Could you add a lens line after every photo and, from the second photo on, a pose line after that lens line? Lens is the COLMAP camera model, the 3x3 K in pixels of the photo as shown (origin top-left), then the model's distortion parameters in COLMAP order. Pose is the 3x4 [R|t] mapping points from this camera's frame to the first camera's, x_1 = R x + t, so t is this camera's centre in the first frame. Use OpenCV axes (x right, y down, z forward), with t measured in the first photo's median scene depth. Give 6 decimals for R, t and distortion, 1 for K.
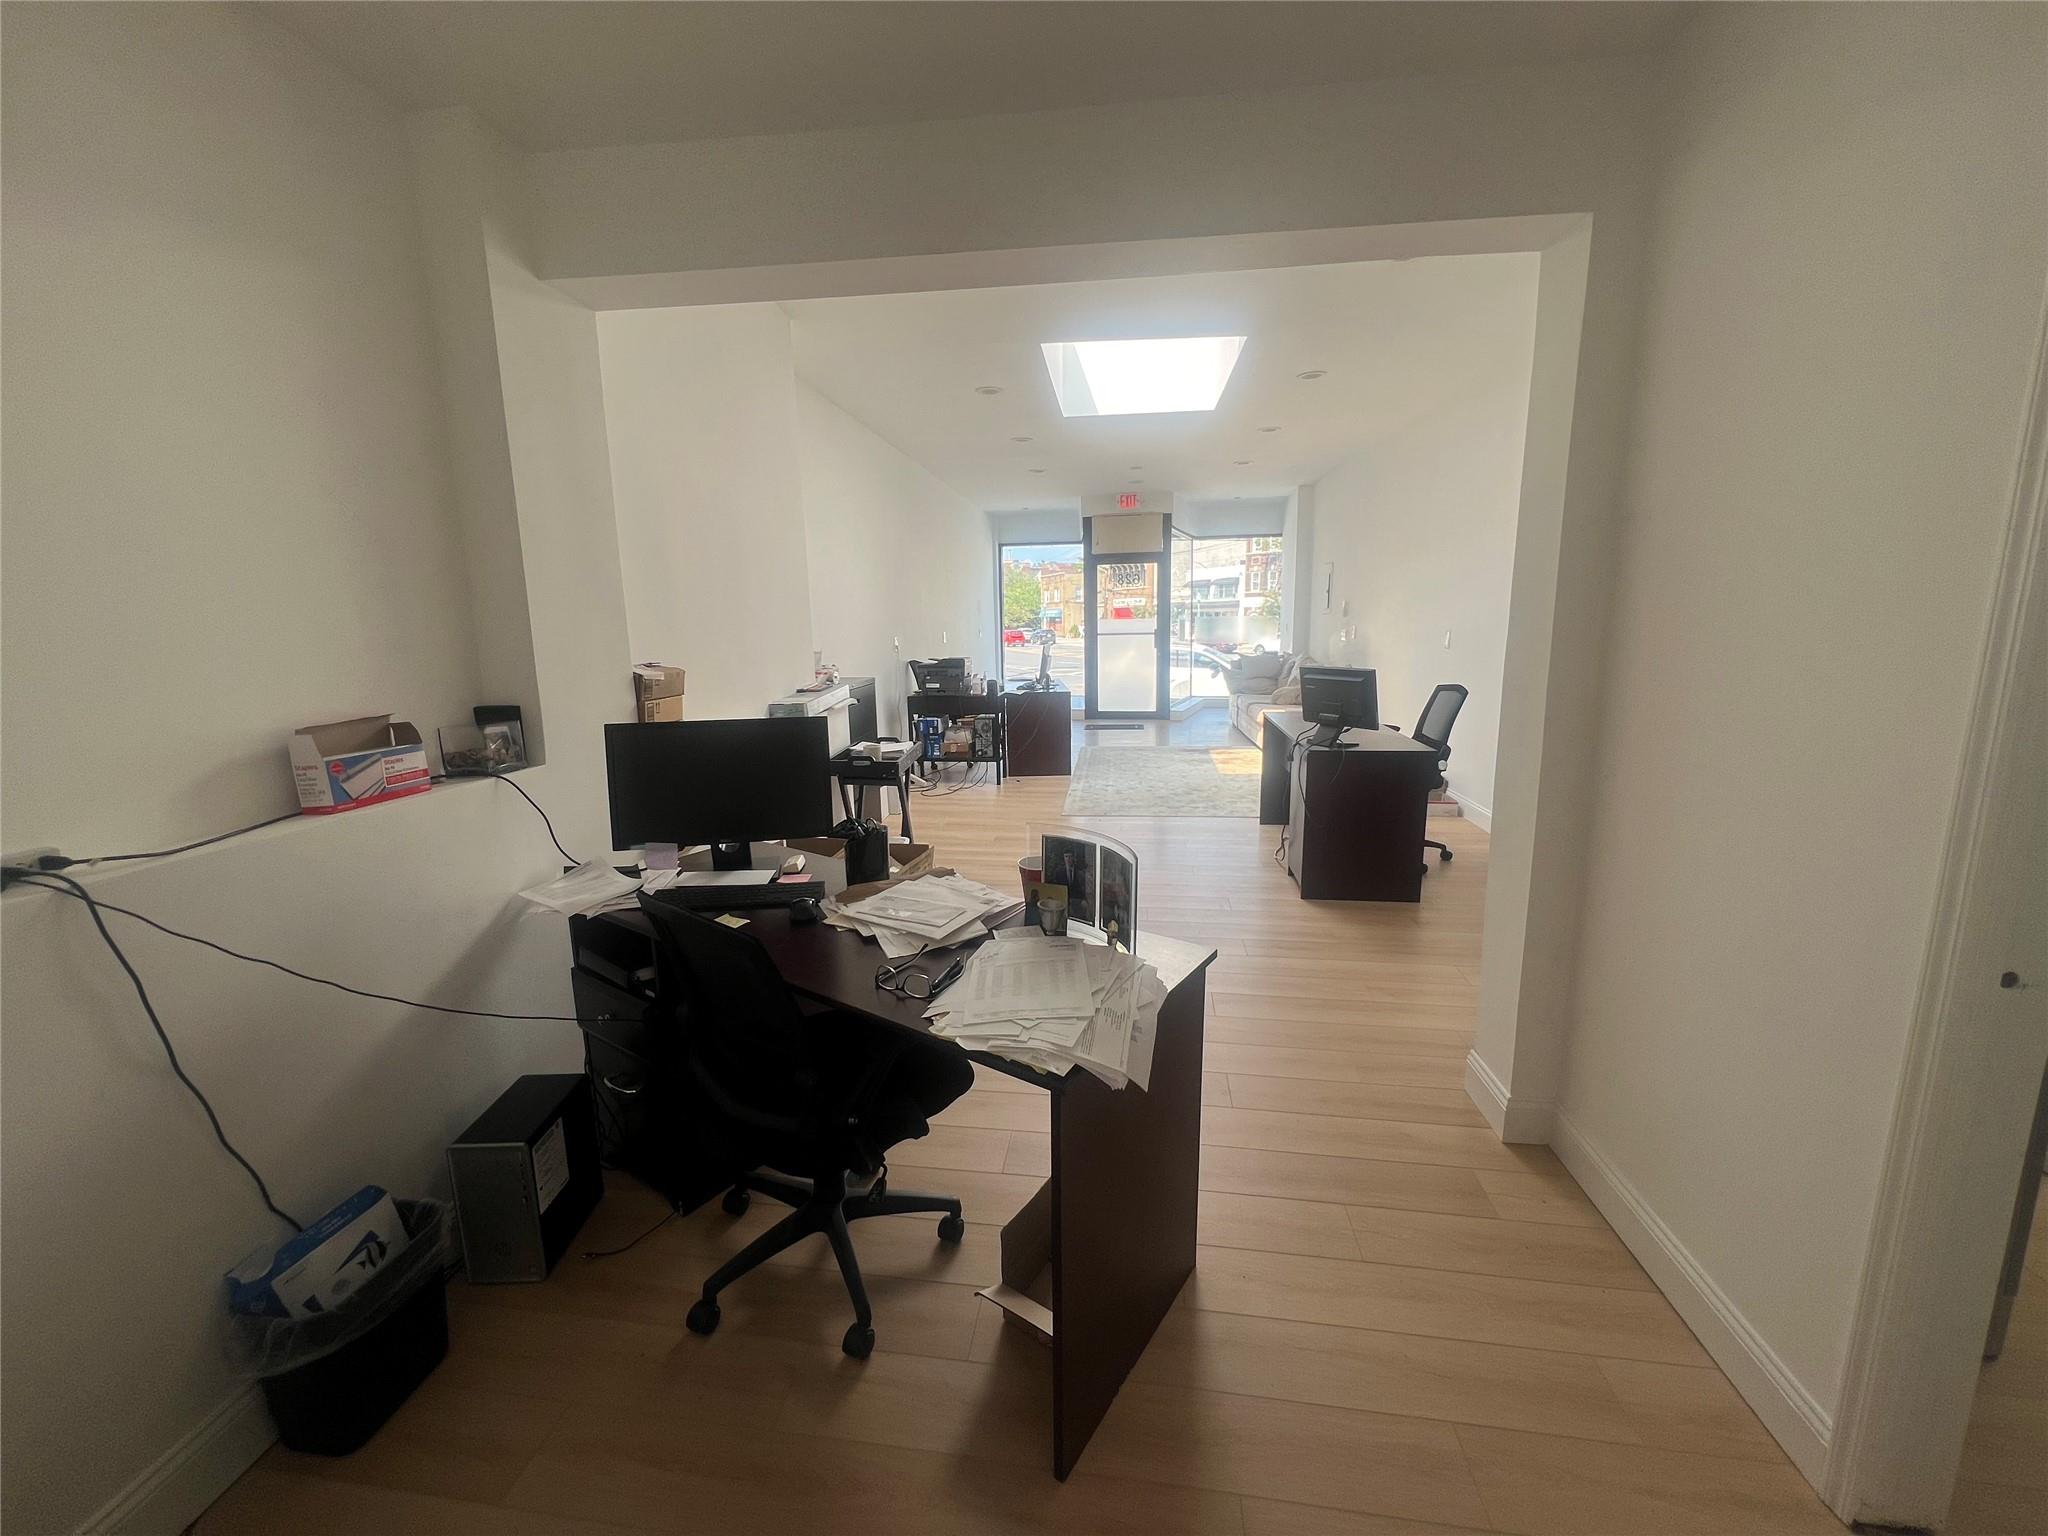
lens RADIAL K [[821.0, 0, 1019.4], [0, 821.0, 764.6], [0, 0, 1]] dist [-0.003290, 0.001059]
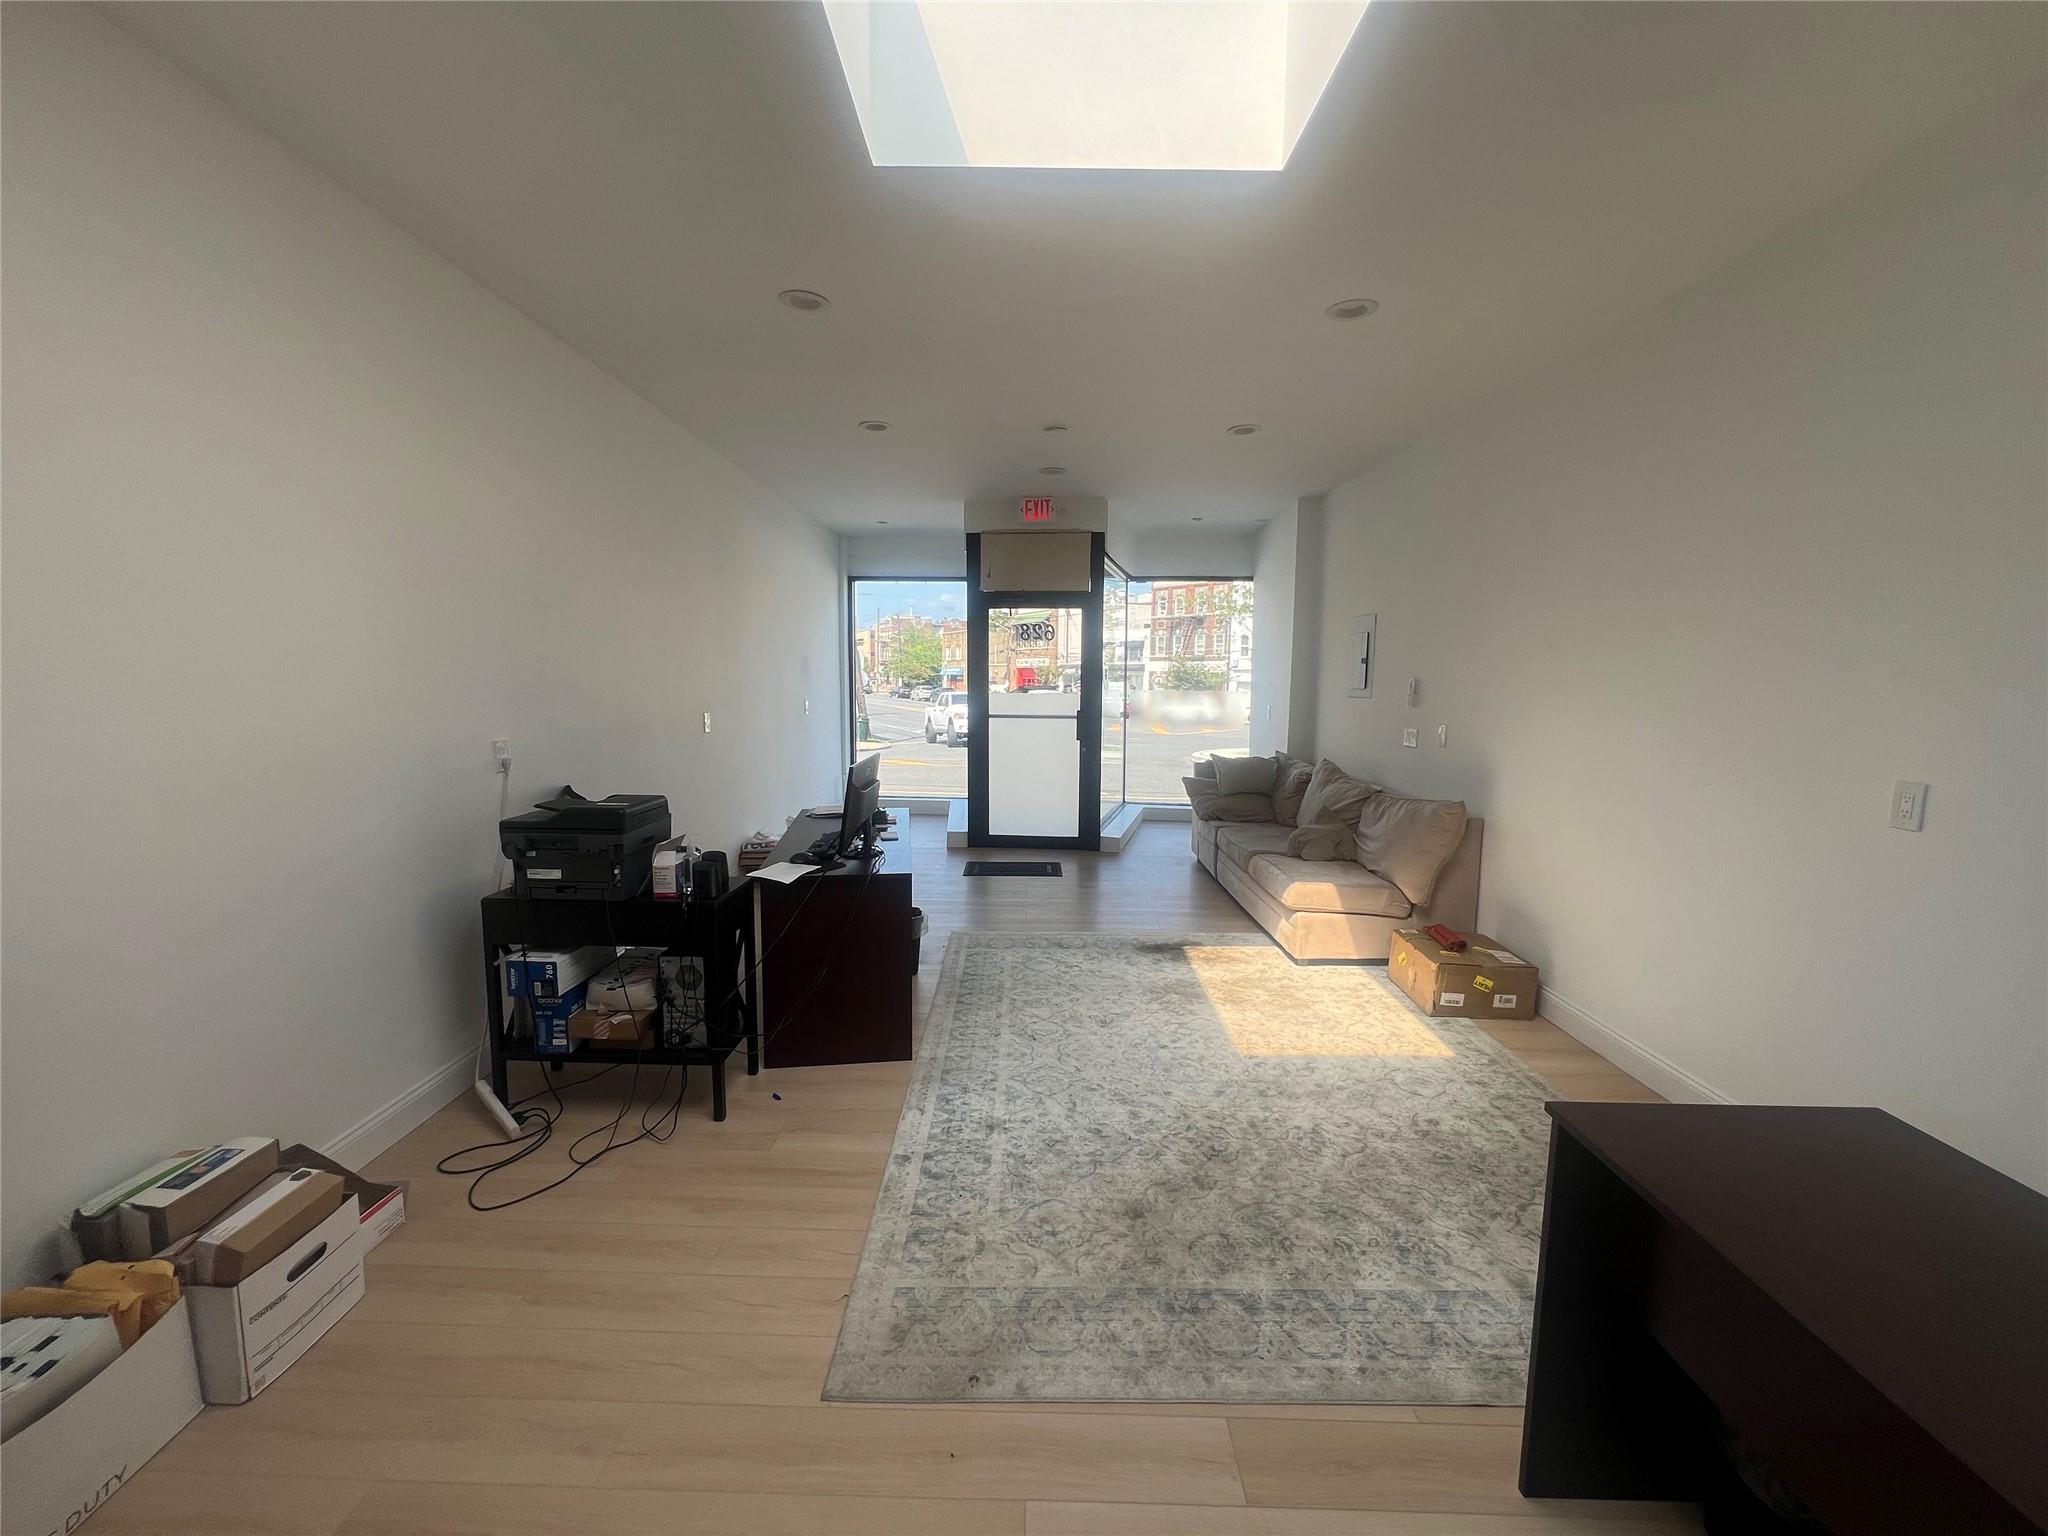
lens RADIAL K [[821.0, 0, 1024.3], [0, 821.0, 765.0], [0, 0, 1]] dist [-0.003290, 0.001059]
pose [[0.992227, 0.015243, 0.123503, 0.042436], [-0.006794, 0.997625, -0.068549, -0.073590], [-0.124254, 0.067177, 0.989974, 0.348789]]
